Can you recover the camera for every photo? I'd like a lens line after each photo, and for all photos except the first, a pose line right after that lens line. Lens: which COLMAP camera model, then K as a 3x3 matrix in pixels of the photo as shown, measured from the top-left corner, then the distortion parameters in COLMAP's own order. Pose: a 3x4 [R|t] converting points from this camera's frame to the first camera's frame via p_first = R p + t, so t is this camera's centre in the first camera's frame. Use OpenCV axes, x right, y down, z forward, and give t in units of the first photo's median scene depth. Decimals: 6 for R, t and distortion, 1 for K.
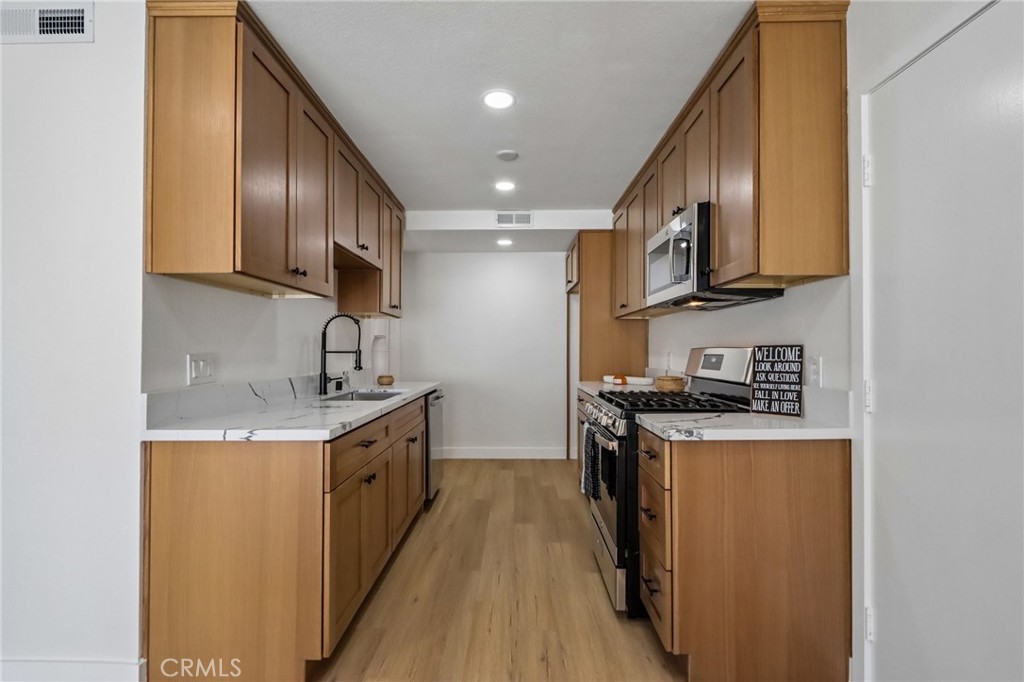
lens RADIAL K [[465.7, 0, 509.5], [0, 465.7, 342.3], [0, 0, 1]] dist [0.000537, -0.000827]
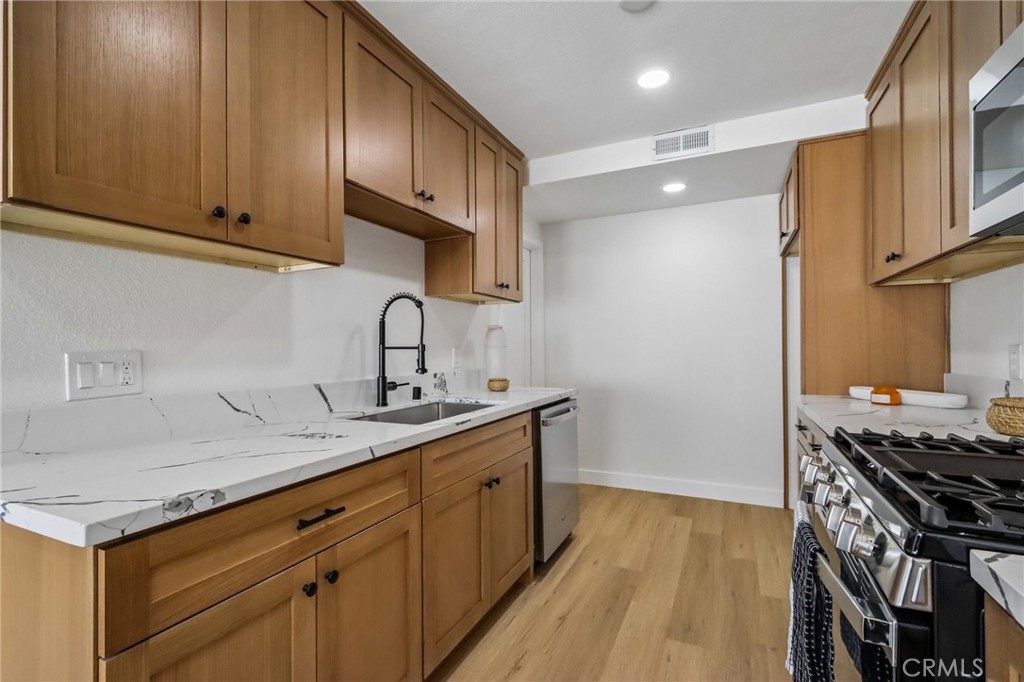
lens RADIAL K [[465.7, 0, 509.5], [0, 465.7, 342.3], [0, 0, 1]] dist [0.000537, -0.000827]
pose [[0.906328, -0.010678, -0.422440, 0.090194], [0.015024, 0.999863, 0.006961, 0.009914], [0.422307, -0.012655, 0.906364, 0.420676]]
